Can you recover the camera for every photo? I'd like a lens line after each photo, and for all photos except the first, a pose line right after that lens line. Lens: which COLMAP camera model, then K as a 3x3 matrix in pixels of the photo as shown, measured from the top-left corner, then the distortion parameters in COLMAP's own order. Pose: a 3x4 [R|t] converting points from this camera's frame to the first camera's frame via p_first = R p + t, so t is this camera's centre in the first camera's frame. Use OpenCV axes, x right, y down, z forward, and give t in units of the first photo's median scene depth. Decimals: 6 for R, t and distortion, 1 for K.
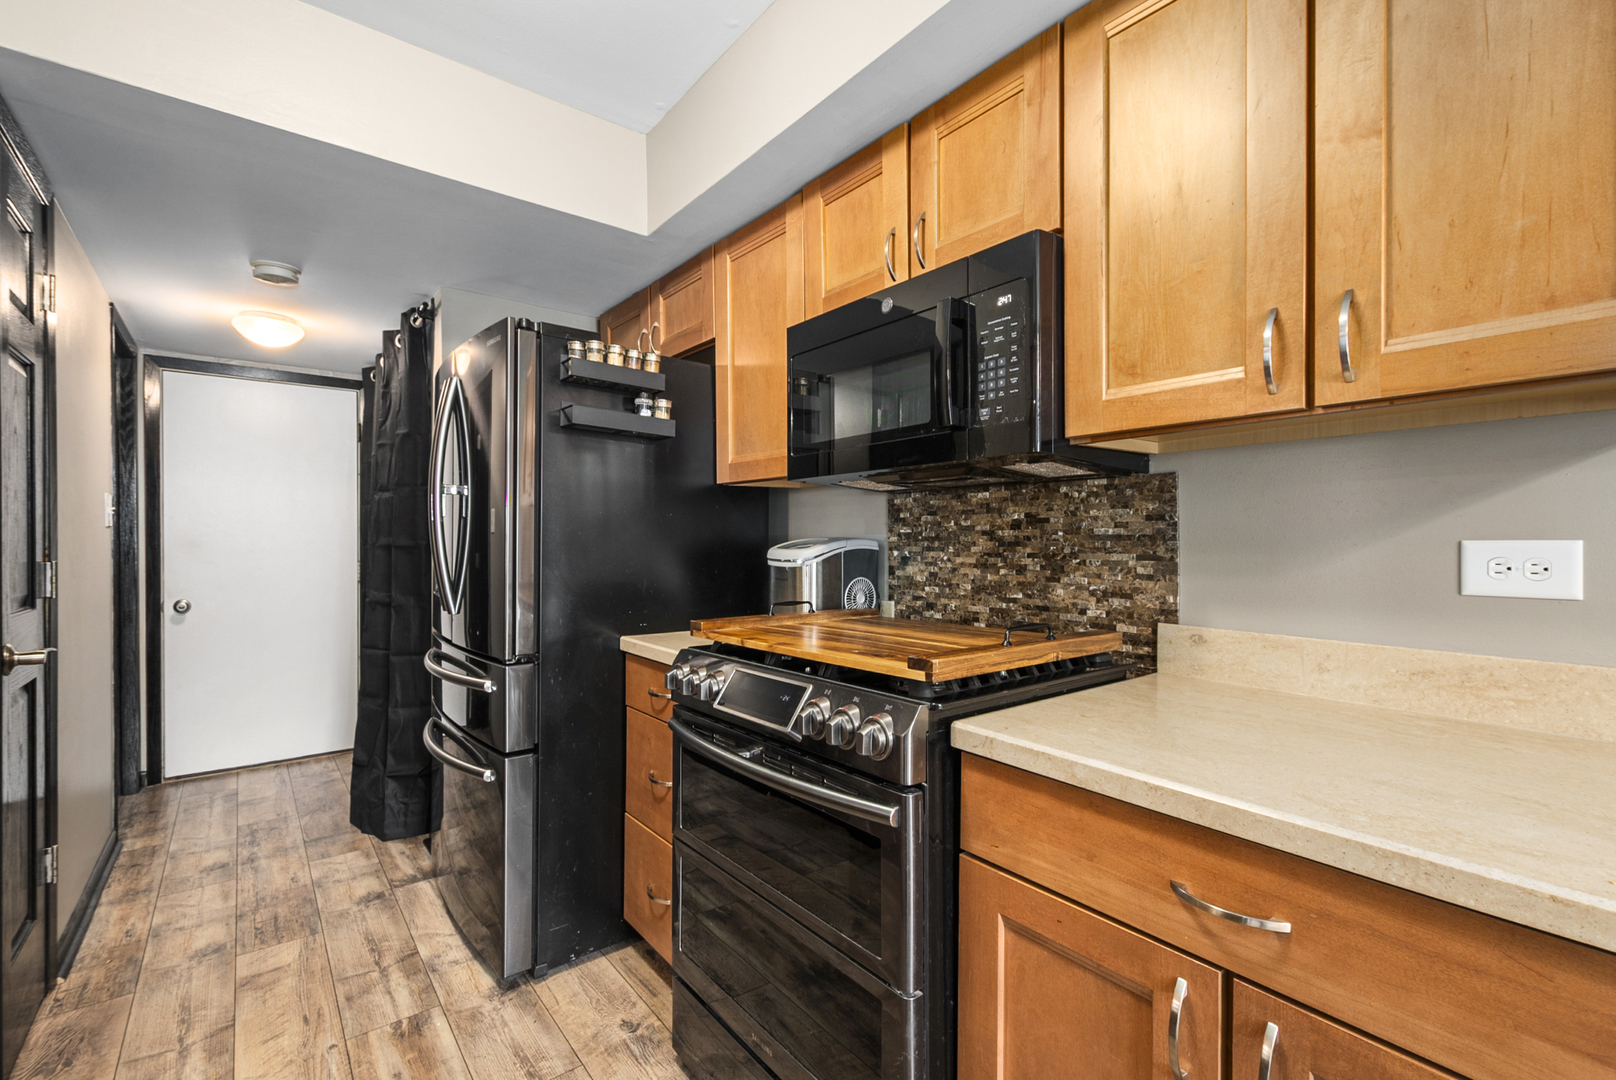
lens RADIAL K [[708.0, 0, 813.3], [0, 708.0, 545.0], [0, 0, 1]] dist [0.002202, -0.000381]
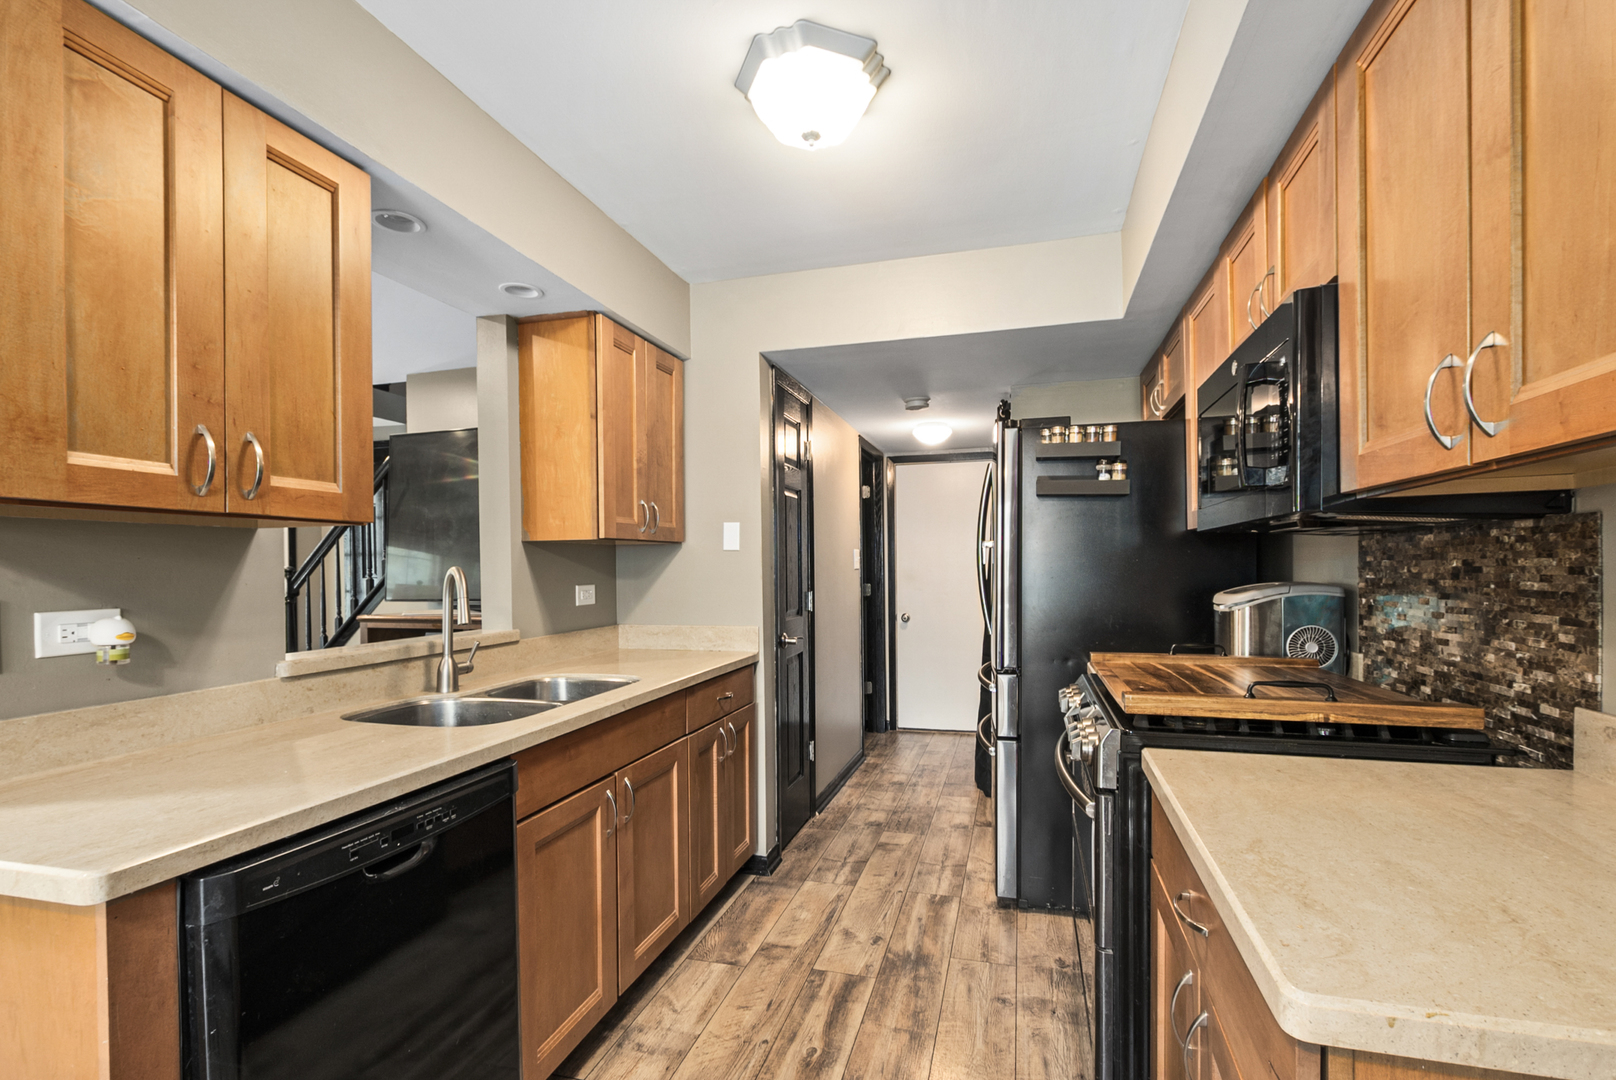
lens RADIAL K [[718.9, 0, 824.3], [0, 718.9, 575.8], [0, 0, 1]] dist [0.002221, -0.000178]
pose [[0.586014, 0.003733, -0.810292, 0.493422], [0.005831, 0.999944, 0.008824, -0.034681], [0.810280, -0.009896, 0.585959, -0.097445]]
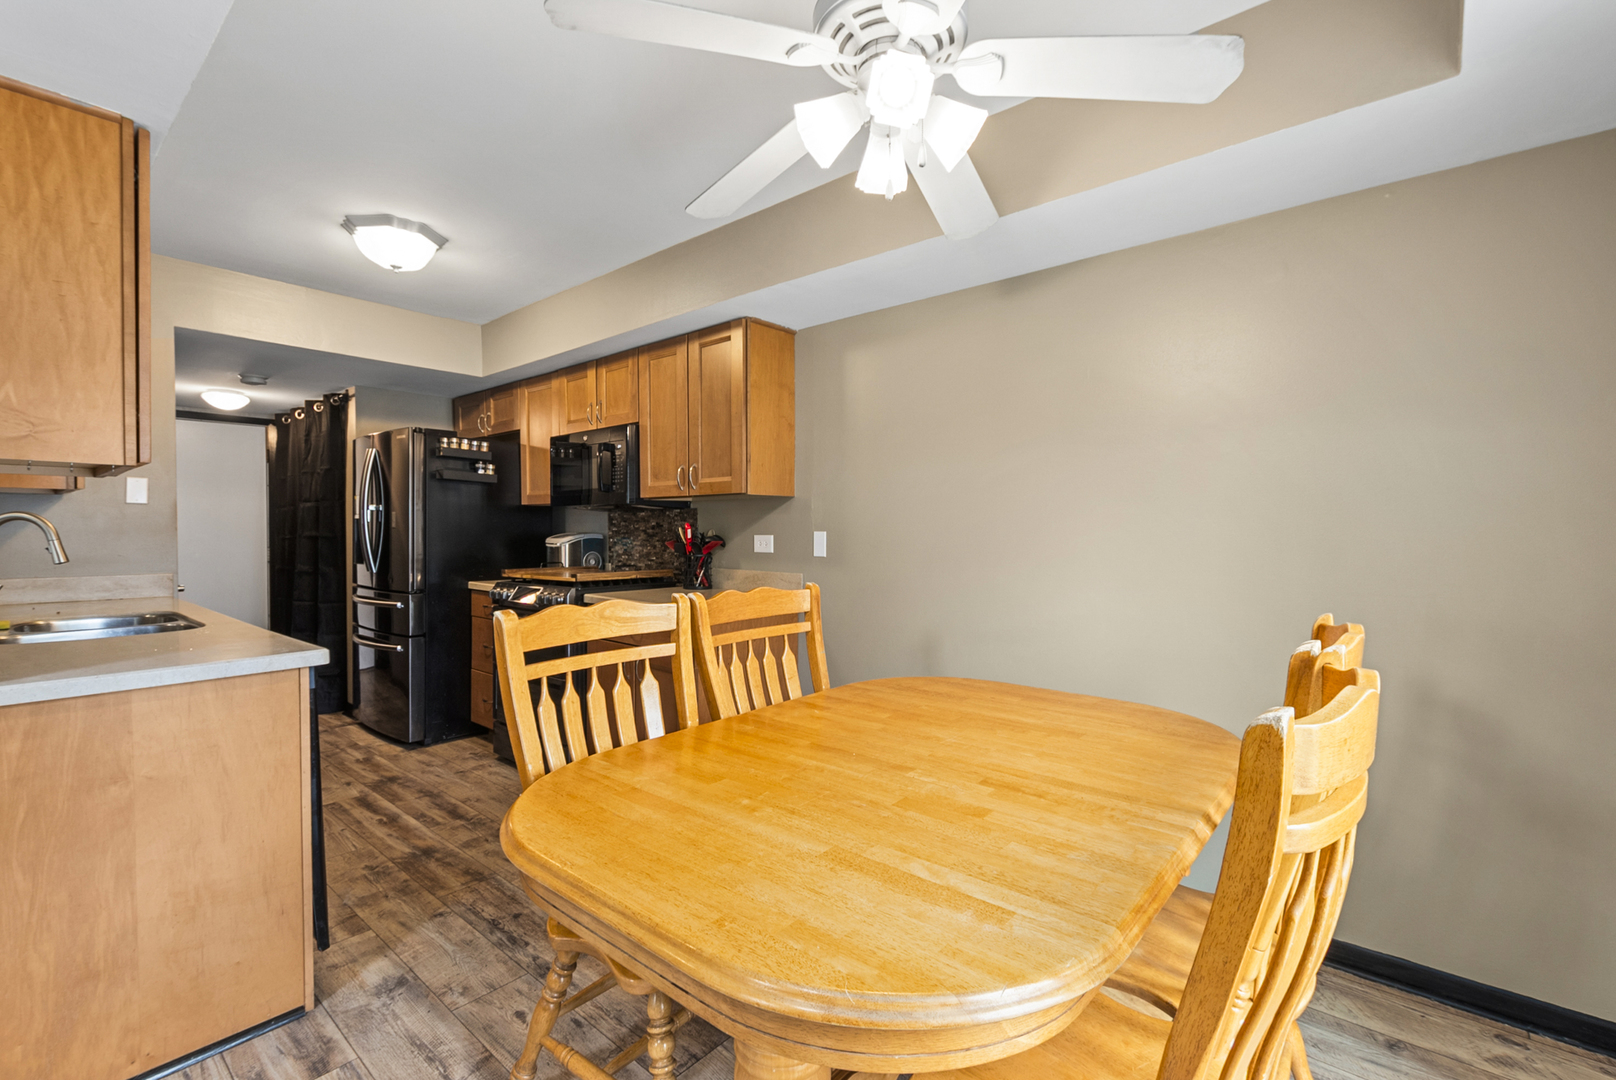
lens RADIAL K [[709.6, 0, 822.3], [0, 709.6, 539.6], [0, 0, 1]] dist [0.002223, -0.001002]
pose [[0.981108, -0.002404, 0.193448, 0.346610], [0.000587, 0.999955, 0.009447, -0.009616], [-0.193462, -0.009155, 0.981065, -1.253697]]
